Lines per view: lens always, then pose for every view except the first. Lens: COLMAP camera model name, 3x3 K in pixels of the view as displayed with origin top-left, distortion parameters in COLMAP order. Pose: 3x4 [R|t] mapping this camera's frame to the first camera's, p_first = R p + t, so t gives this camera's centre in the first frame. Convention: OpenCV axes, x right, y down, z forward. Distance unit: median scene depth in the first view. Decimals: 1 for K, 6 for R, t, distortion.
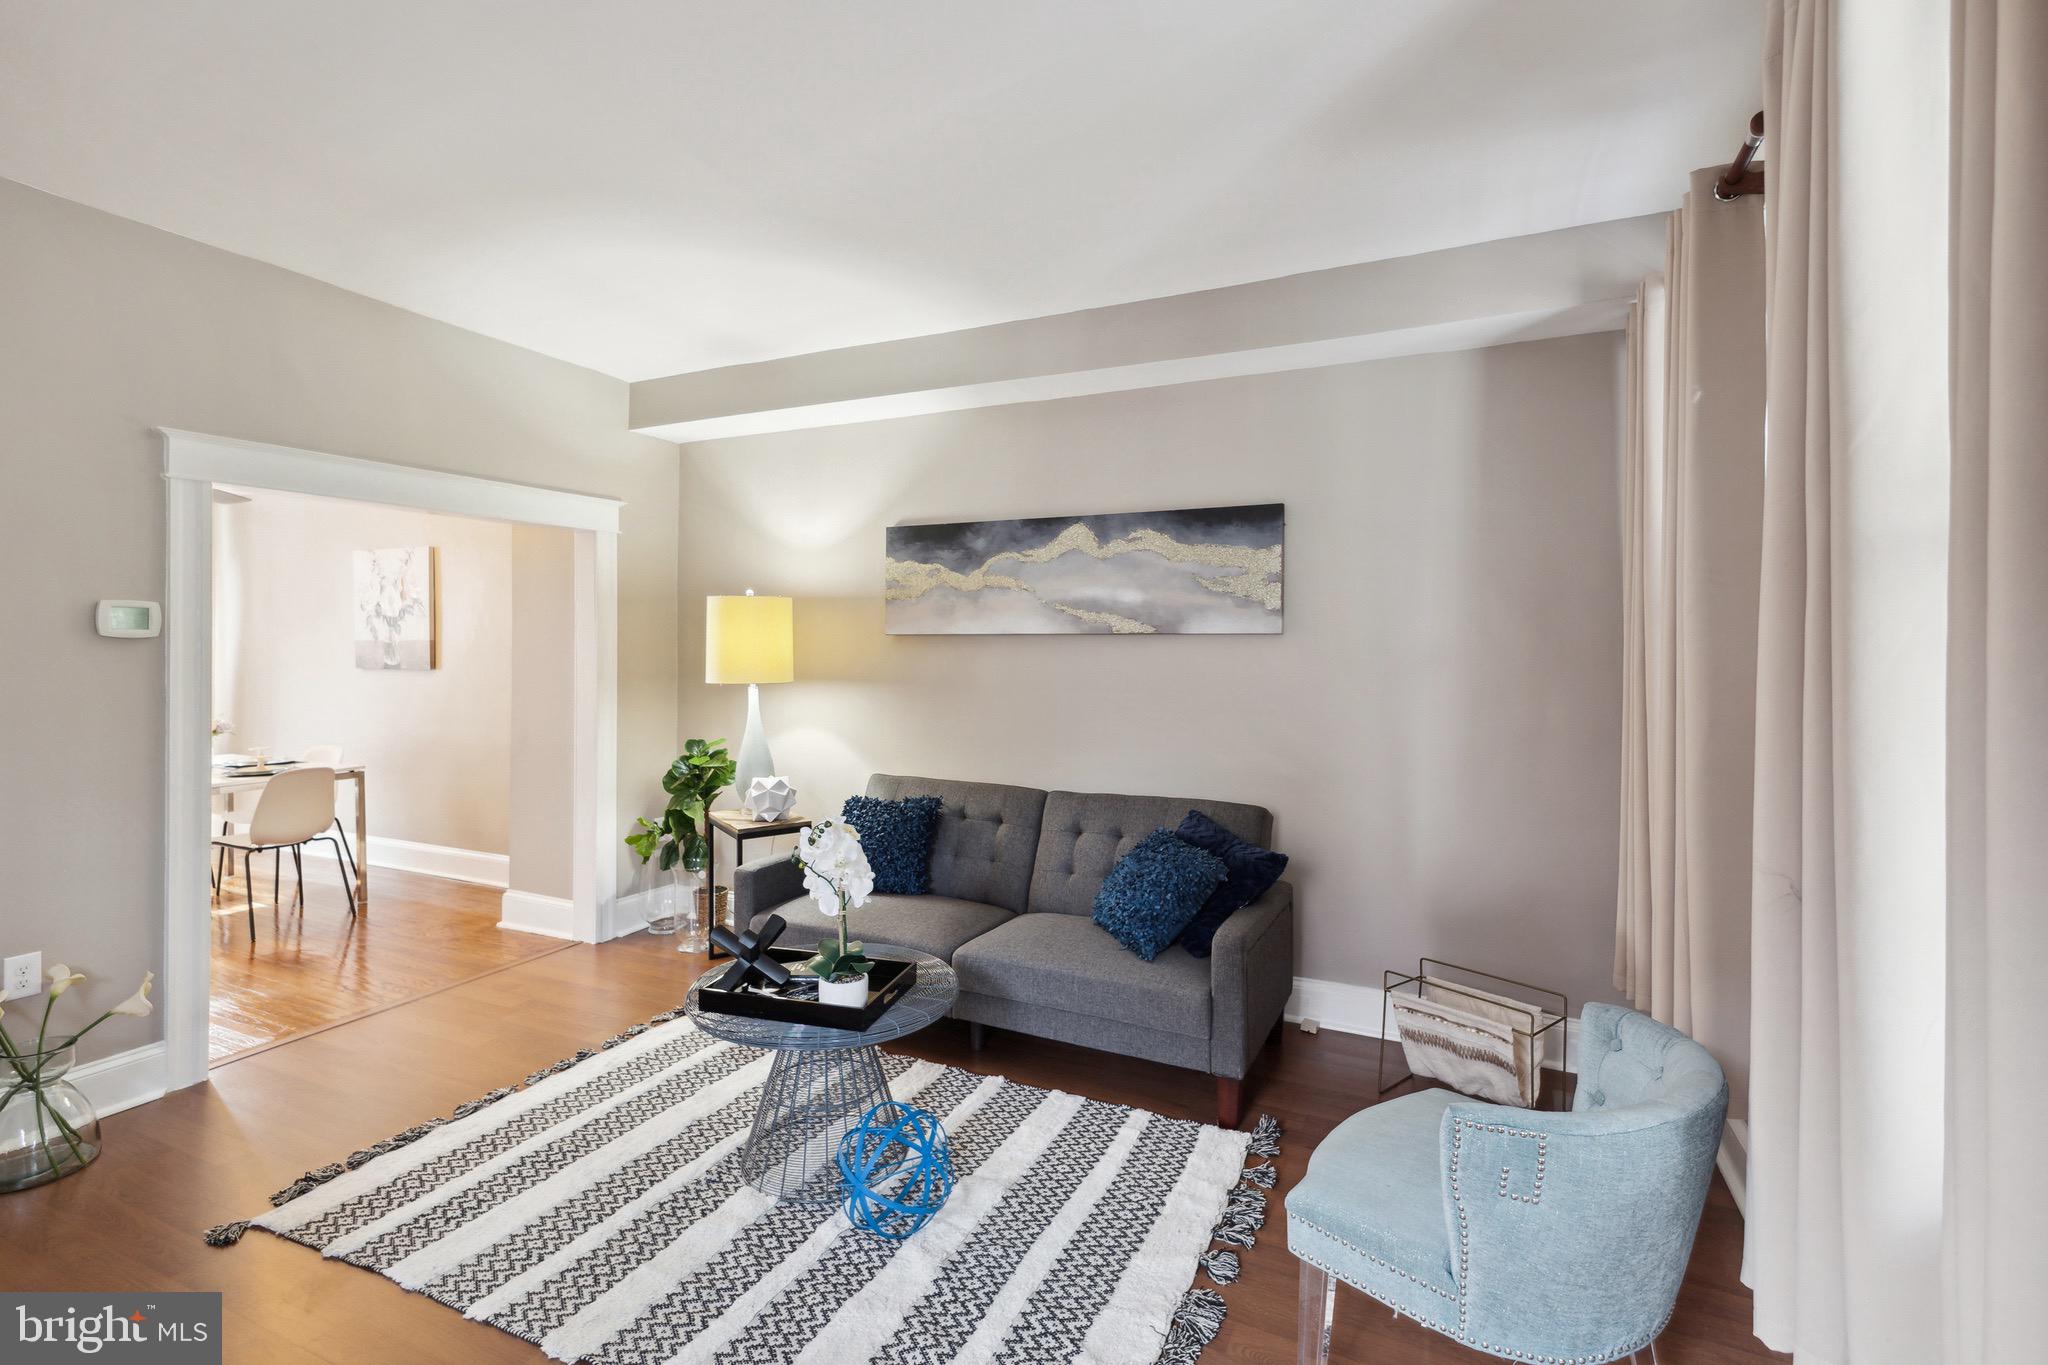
lens RADIAL K [[927.7, 0, 1026.6], [0, 927.7, 650.3], [0, 0, 1]] dist [0.001586, 0.000078]
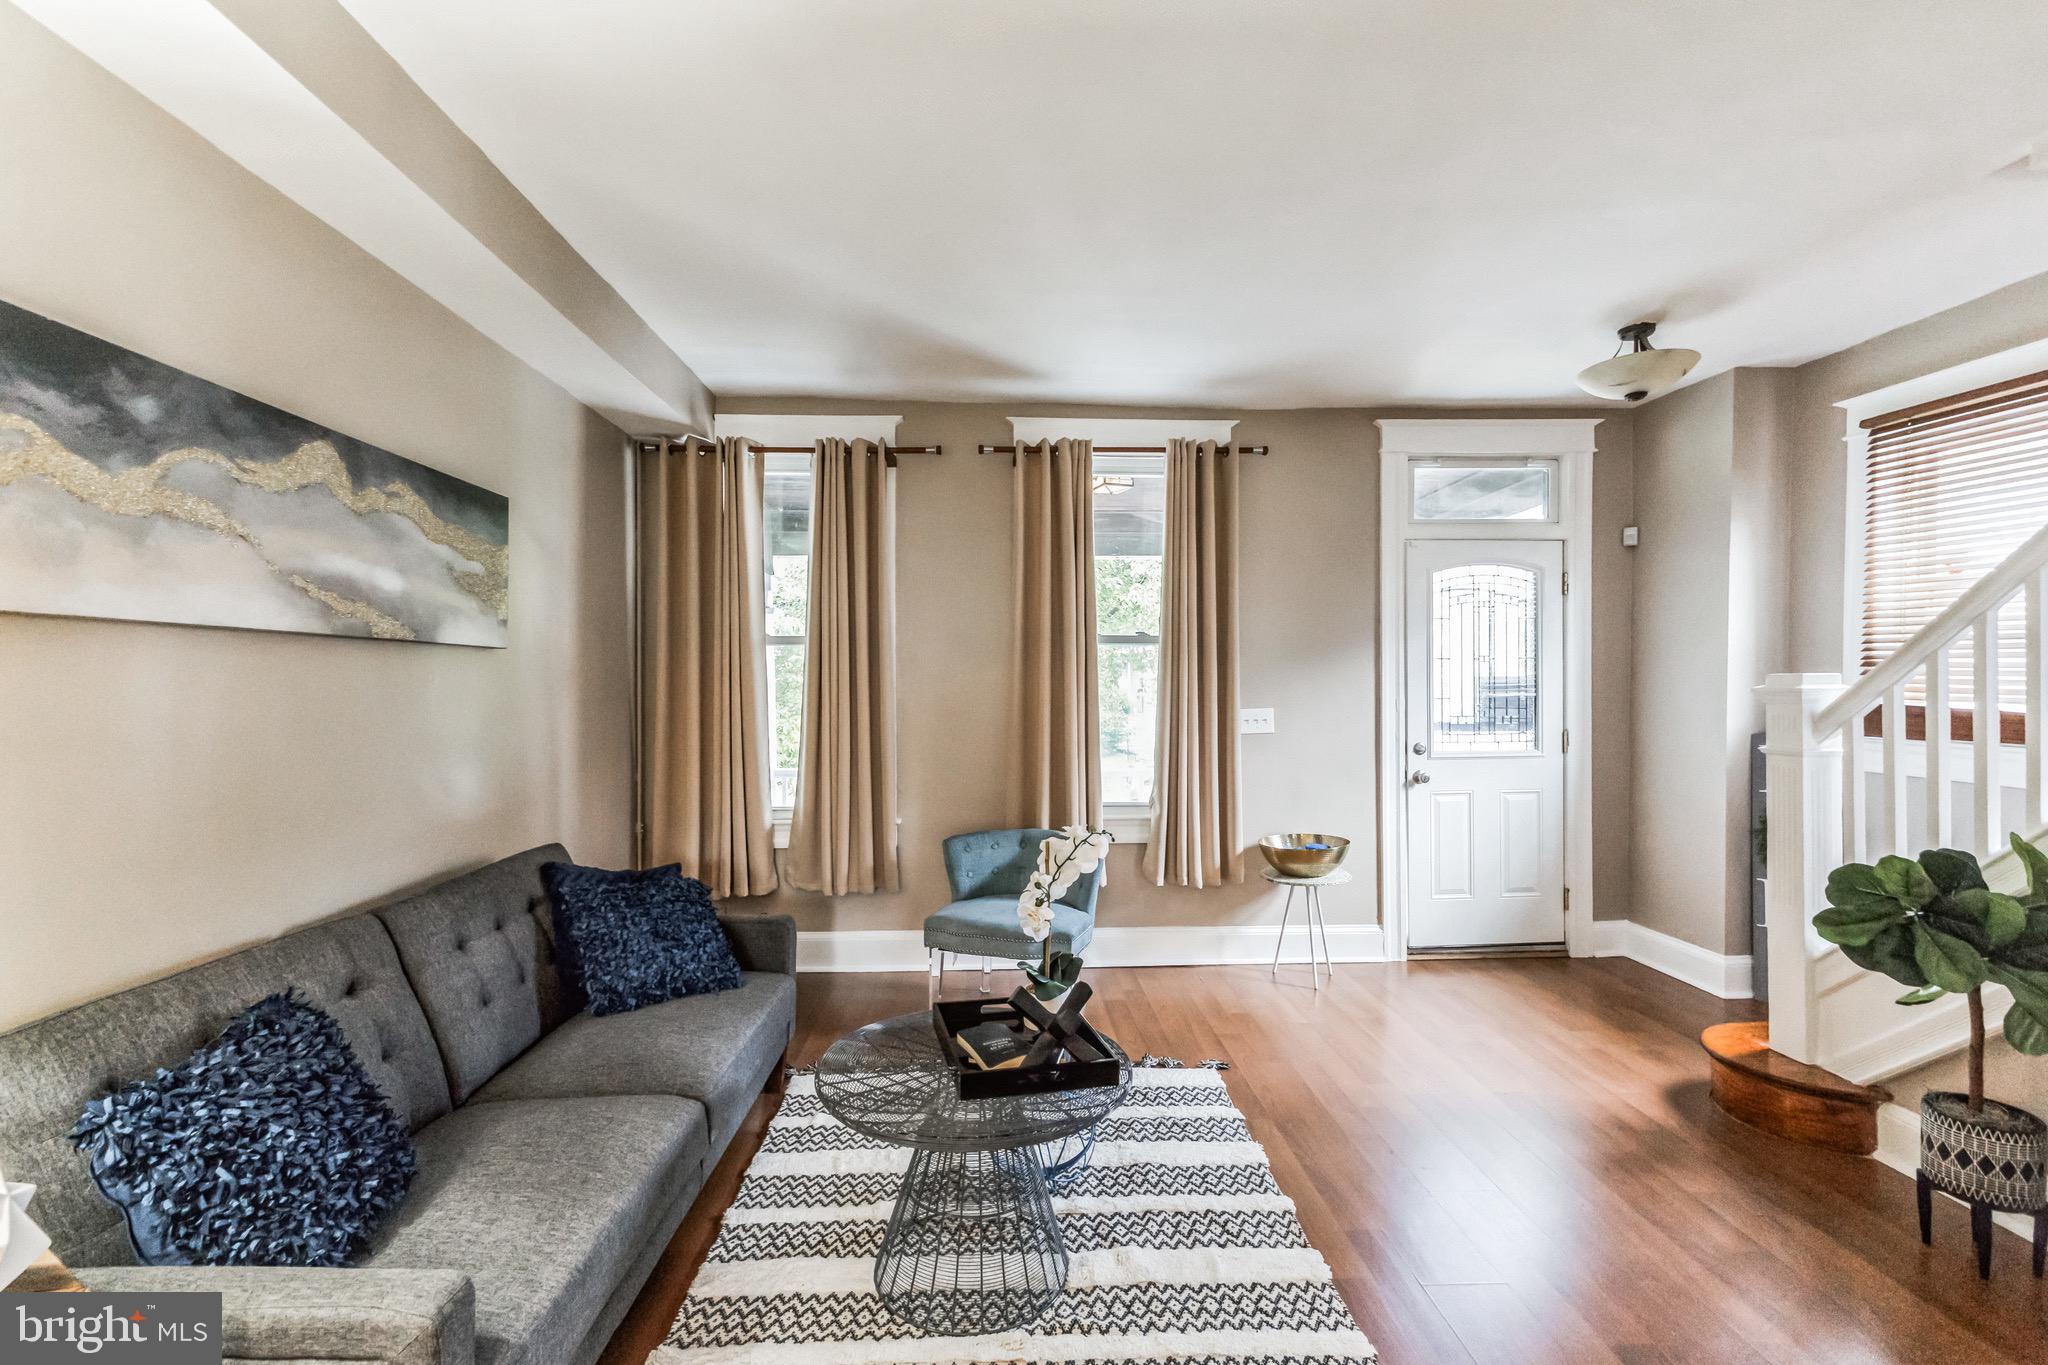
lens RADIAL K [[920.9, 0, 1024.0], [0, 920.9, 682.5], [0, 0, 1]] dist [0.000265, -0.000037]
pose [[-0.465967, -0.002704, 0.884798, -0.647148], [0.001312, 0.999992, 0.003747, 0.009642], [-0.884801, 0.002907, -0.465959, 0.894854]]
